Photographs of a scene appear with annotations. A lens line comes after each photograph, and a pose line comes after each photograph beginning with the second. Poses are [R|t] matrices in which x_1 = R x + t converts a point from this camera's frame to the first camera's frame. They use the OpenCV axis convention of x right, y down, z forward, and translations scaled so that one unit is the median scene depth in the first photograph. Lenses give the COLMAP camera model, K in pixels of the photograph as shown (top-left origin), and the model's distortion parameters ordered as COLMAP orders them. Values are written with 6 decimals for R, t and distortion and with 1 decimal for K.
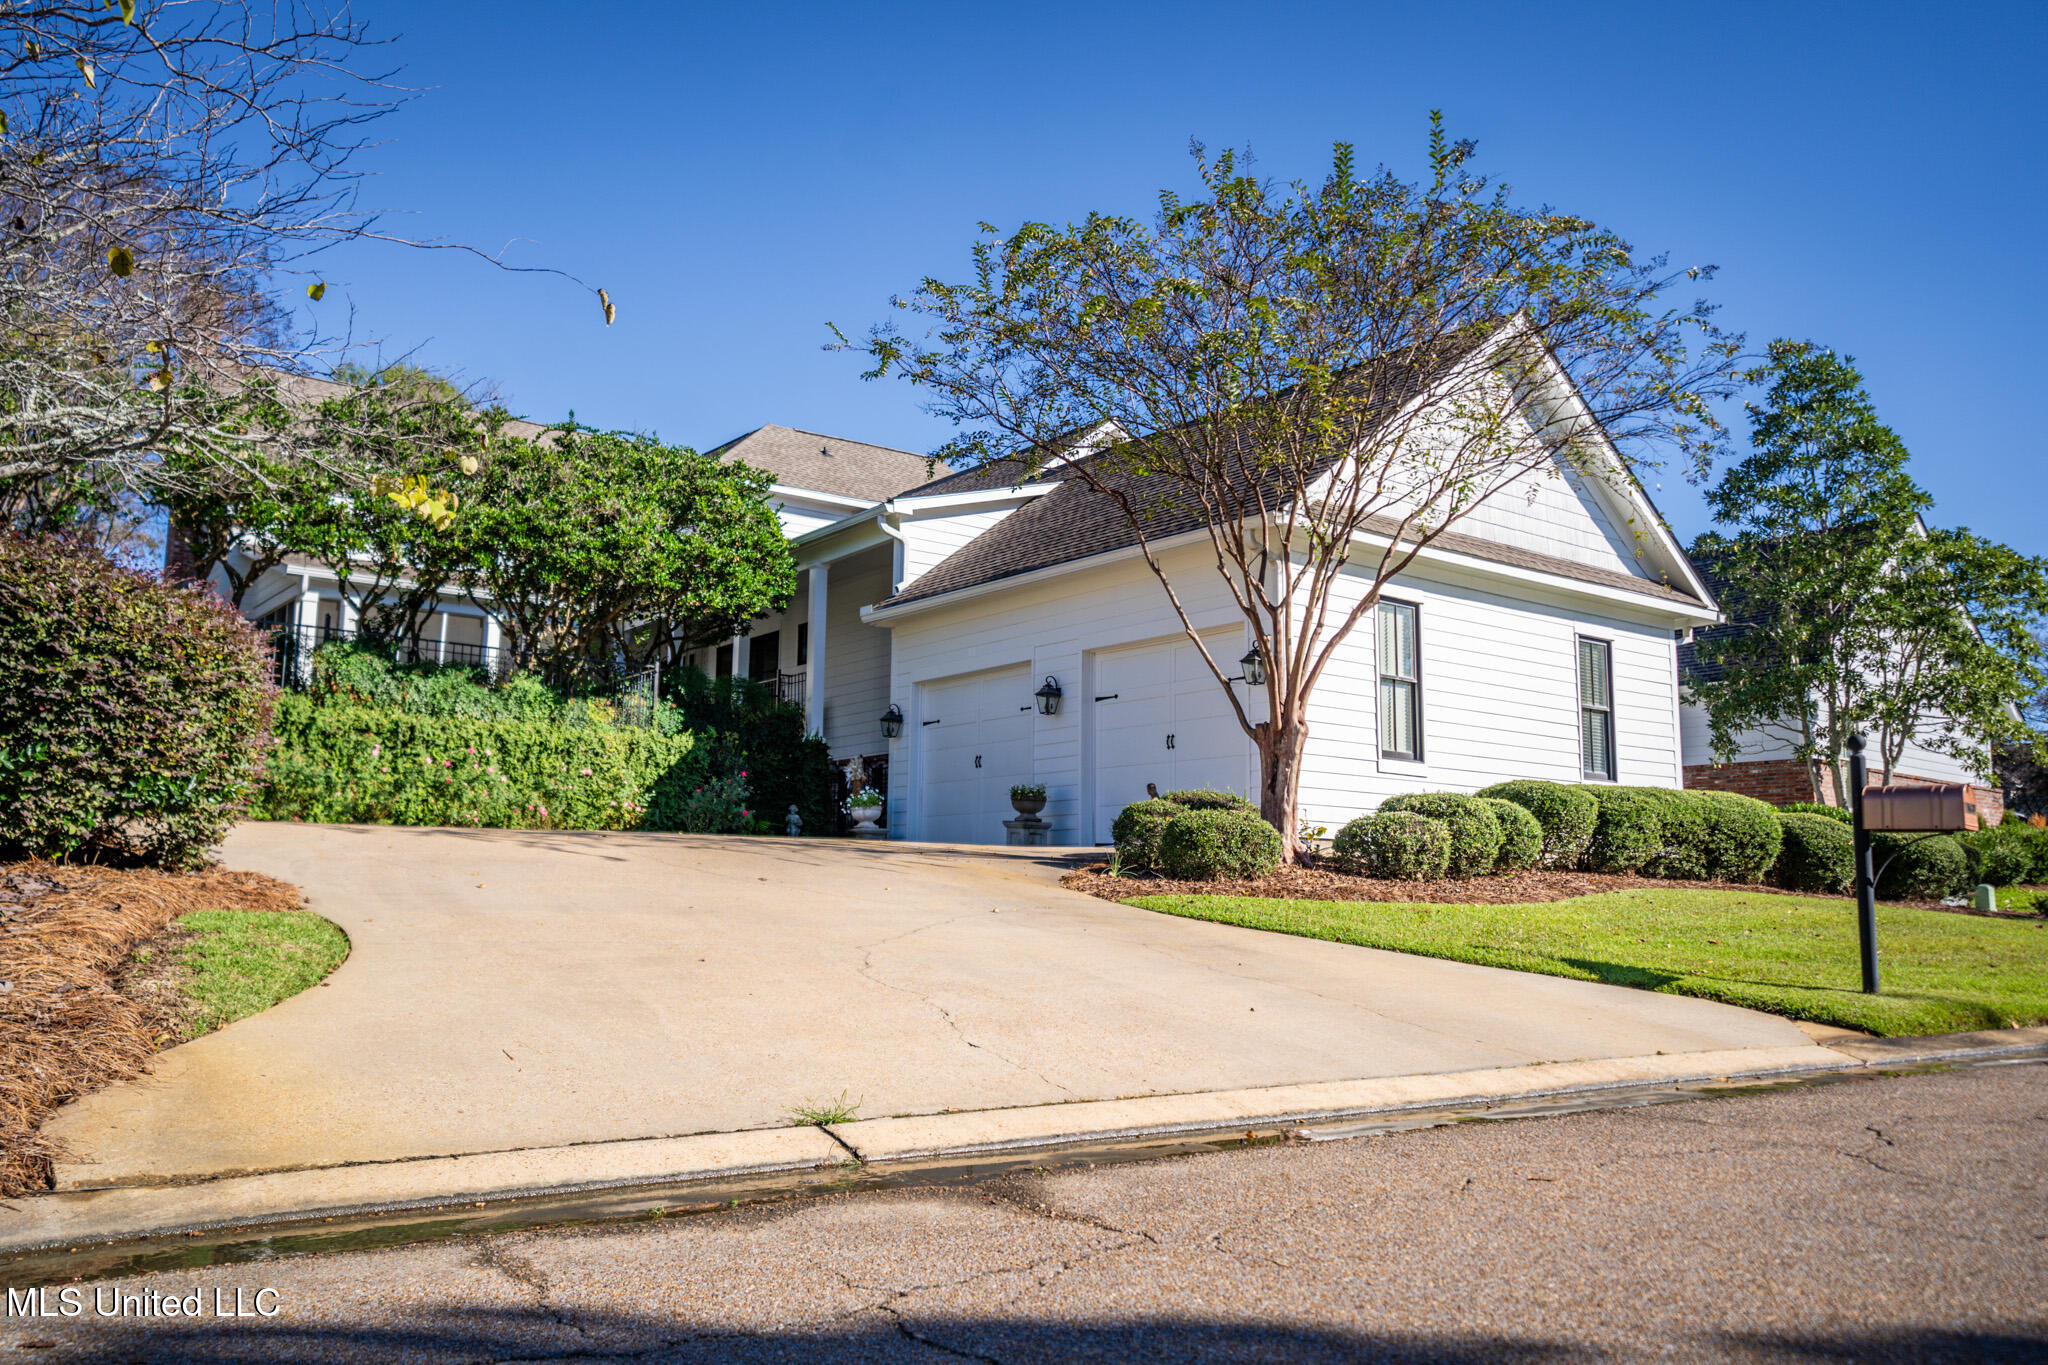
lens RADIAL K [[1548.7, 0, 1024.0], [0, 1548.7, 682.5], [0, 0, 1]] dist [0.001007, -0.000005]
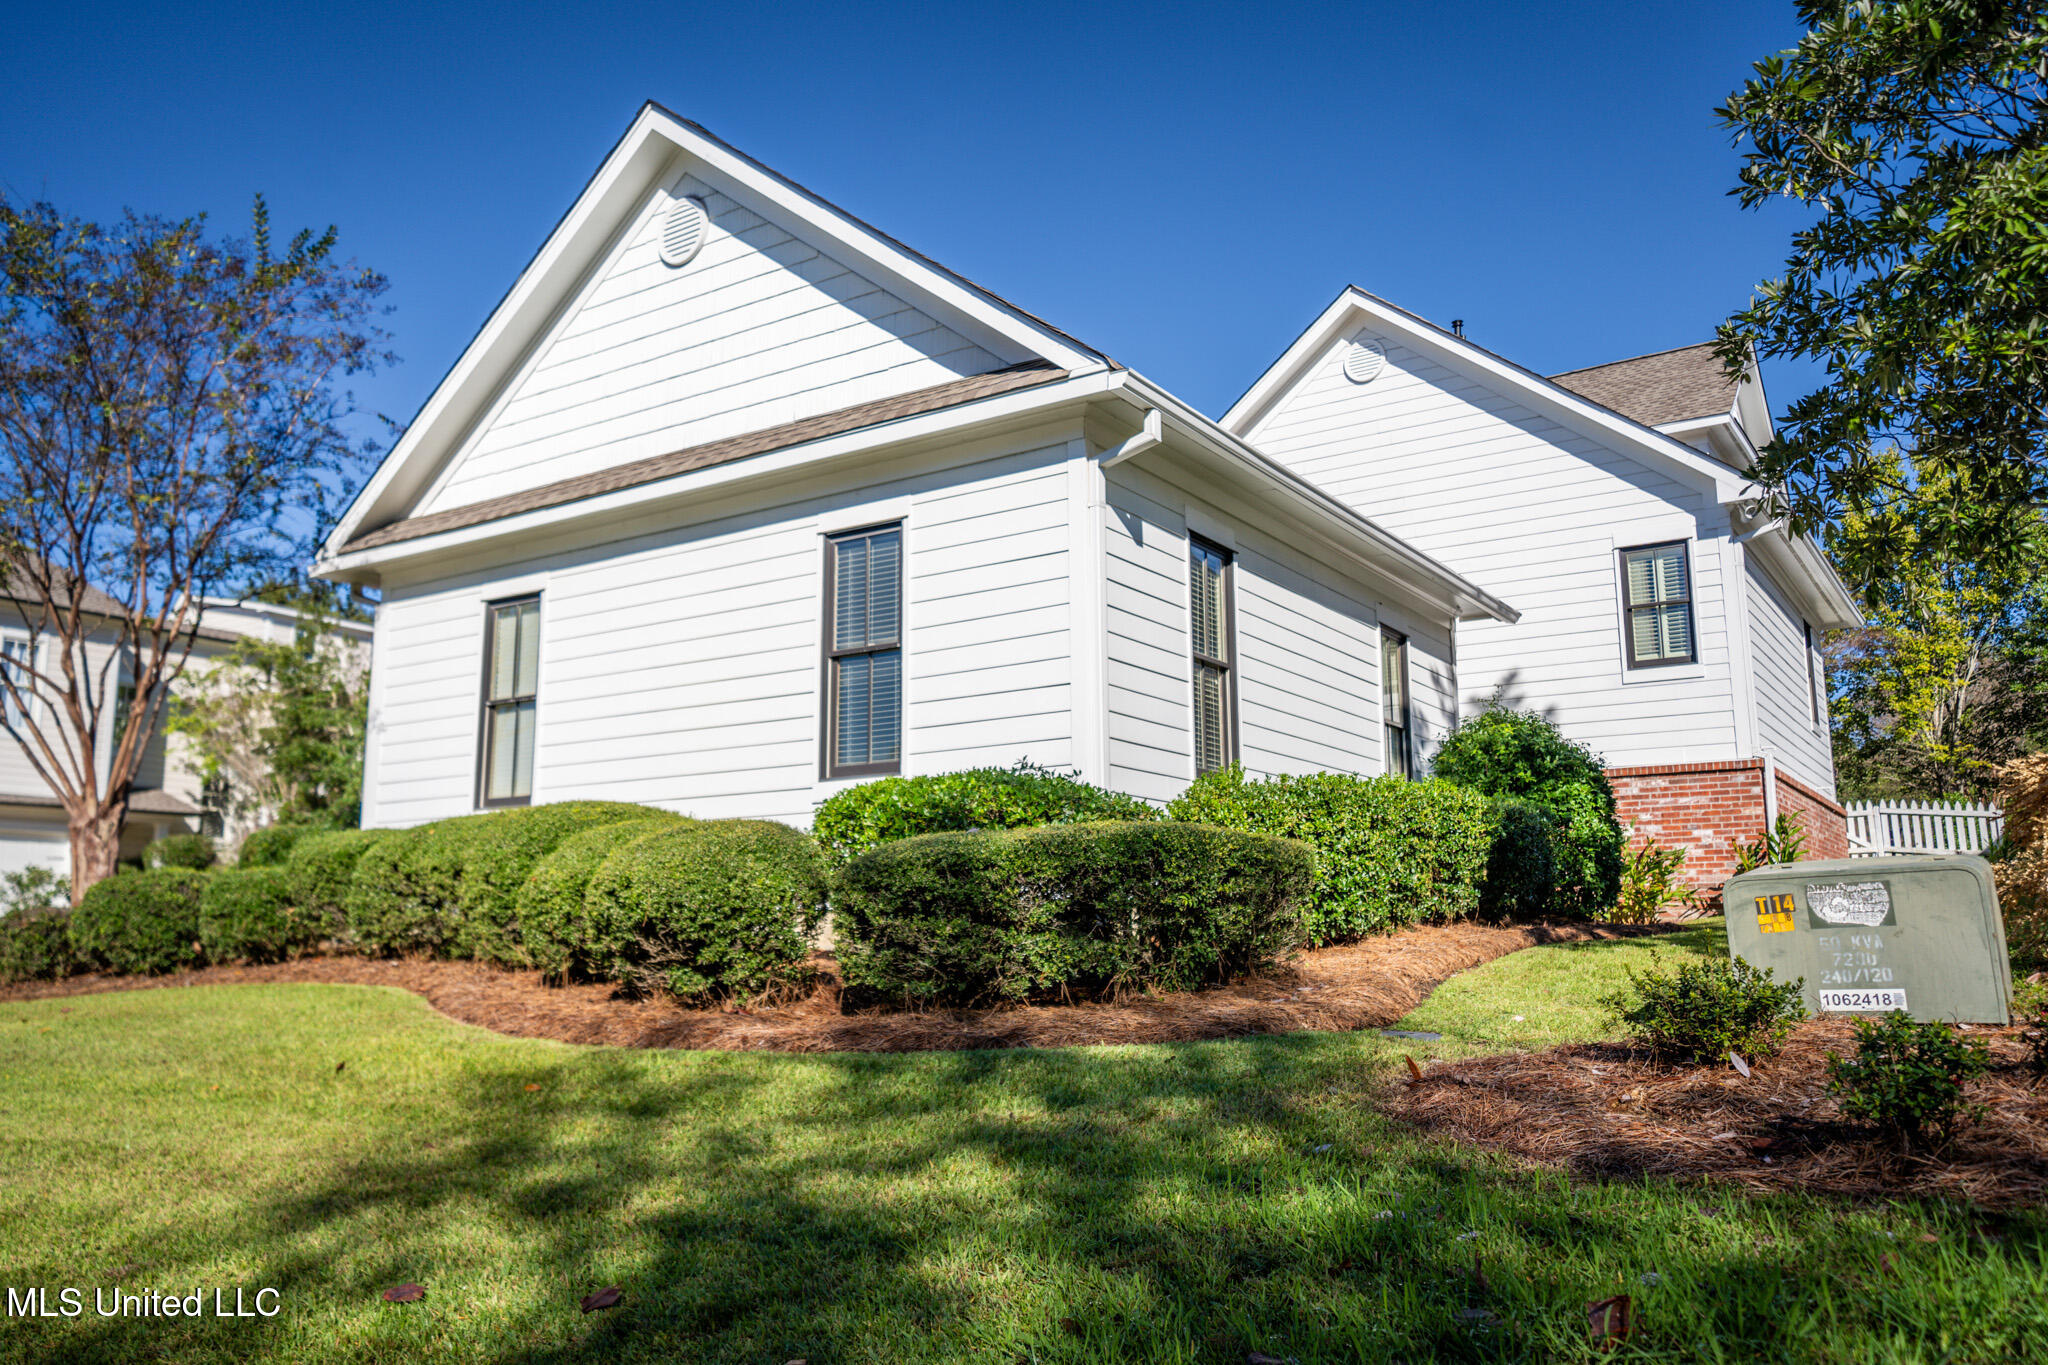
lens RADIAL K [[1548.7, 0, 1024.0], [0, 1548.7, 682.5], [0, 0, 1]] dist [0.001007, -0.000005]
pose [[0.337830, -0.174002, -0.924983, 0.885730], [0.122344, 0.982543, -0.140146, 0.111973], [0.933222, -0.065820, 0.353221, 0.837169]]
